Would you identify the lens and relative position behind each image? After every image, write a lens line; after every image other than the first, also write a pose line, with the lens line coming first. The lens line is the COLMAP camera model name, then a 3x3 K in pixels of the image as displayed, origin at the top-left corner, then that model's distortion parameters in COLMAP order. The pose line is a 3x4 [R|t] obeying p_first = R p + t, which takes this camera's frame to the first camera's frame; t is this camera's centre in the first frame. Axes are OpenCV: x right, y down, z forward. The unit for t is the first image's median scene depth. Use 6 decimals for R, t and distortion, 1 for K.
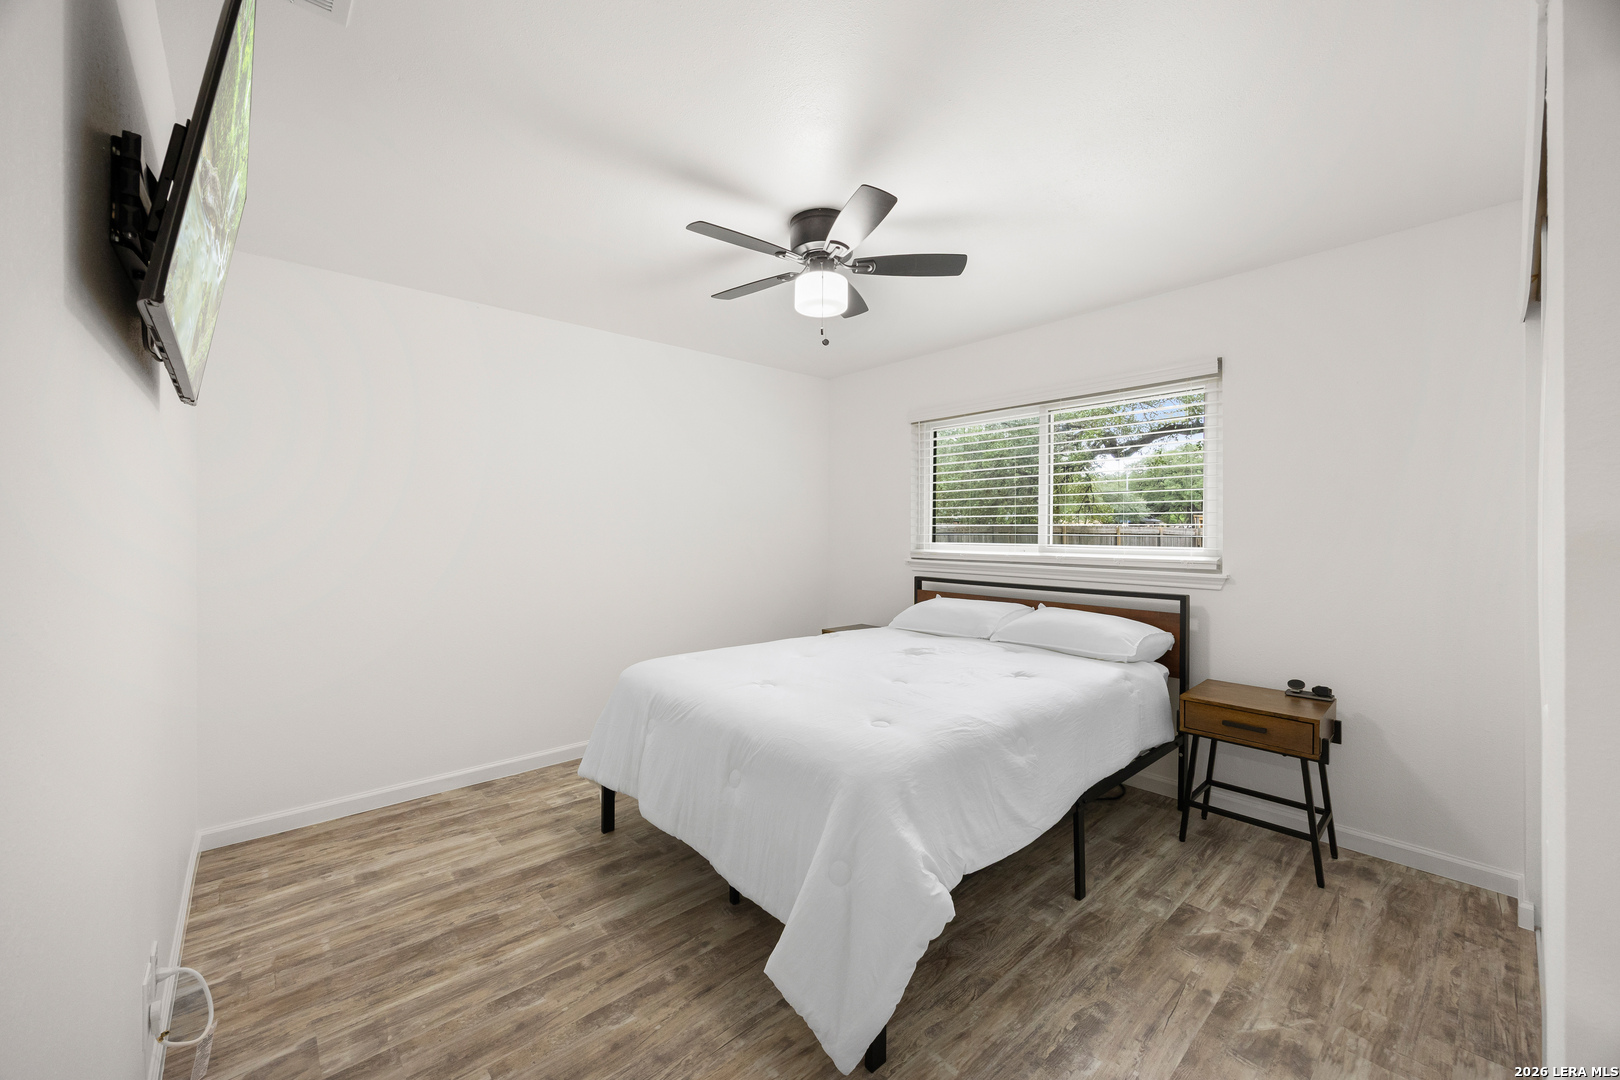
lens RADIAL K [[618.3, 0, 807.6], [0, 618.3, 536.1], [0, 0, 1]] dist [0.000299, -0.000011]
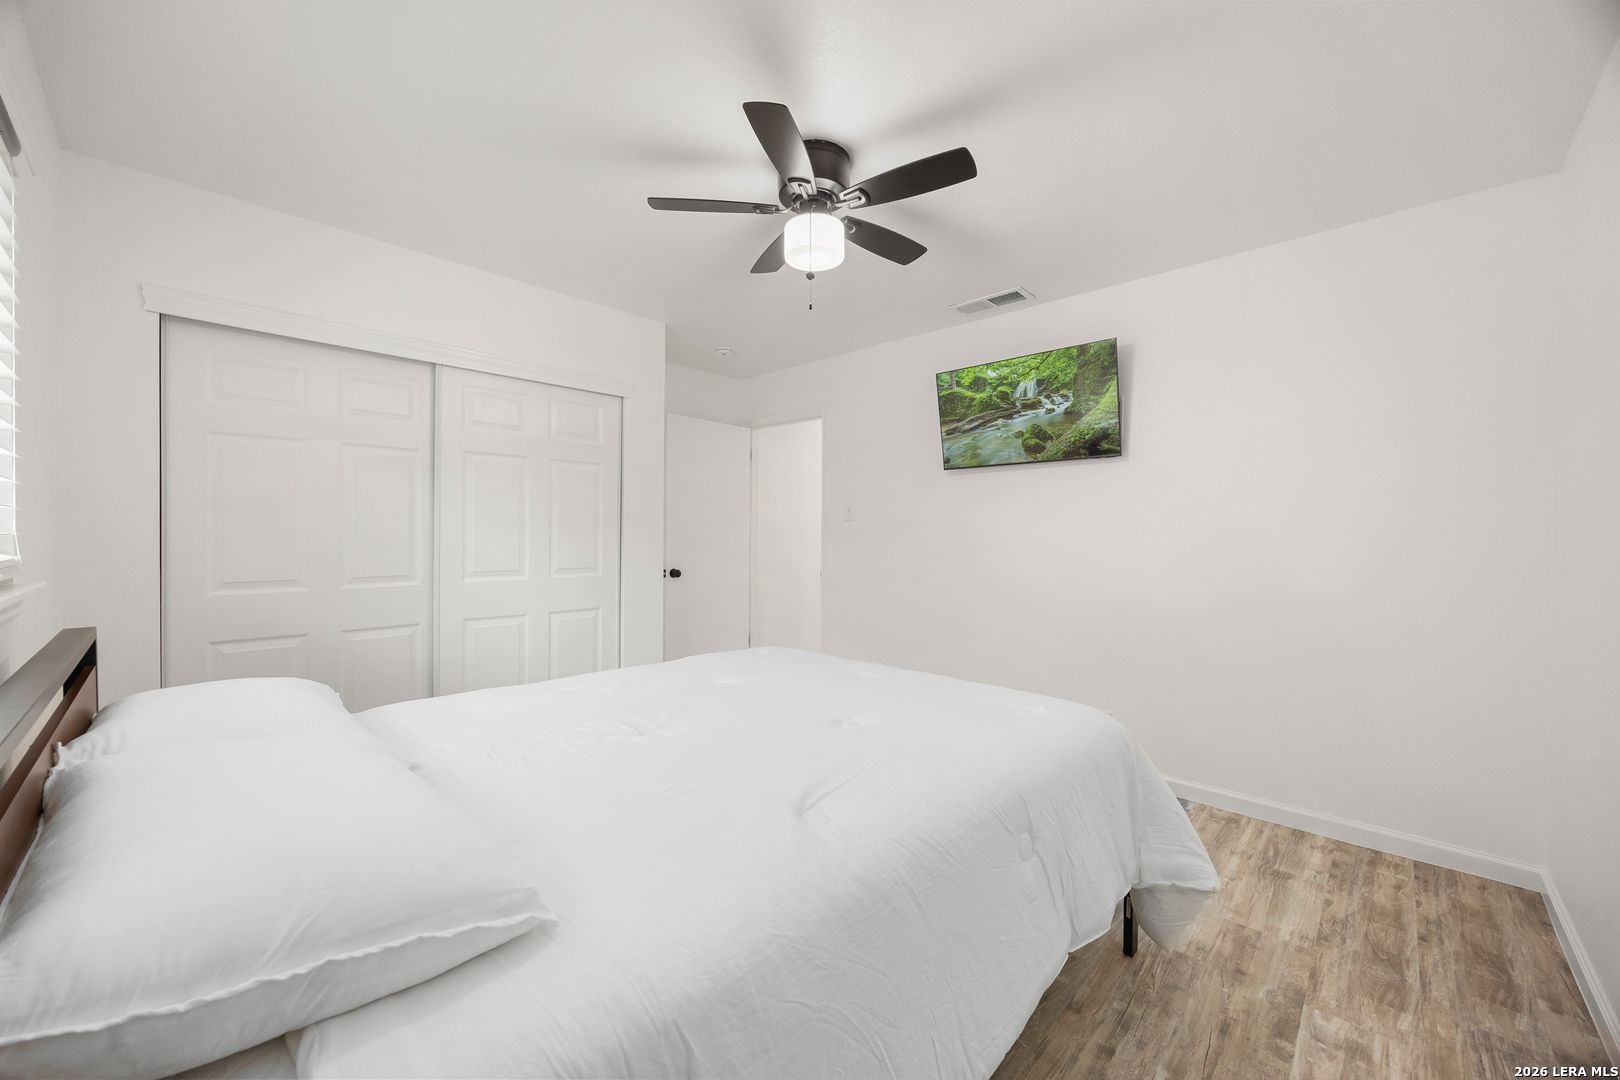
lens RADIAL K [[618.3, 0, 807.6], [0, 618.3, 536.1], [0, 0, 1]] dist [0.000299, -0.000011]
pose [[-0.996654, -0.002674, -0.081694, 0.089485], [-0.003590, 0.999932, 0.011070, 0.014933], [0.081659, 0.011327, -0.996596, 1.701352]]
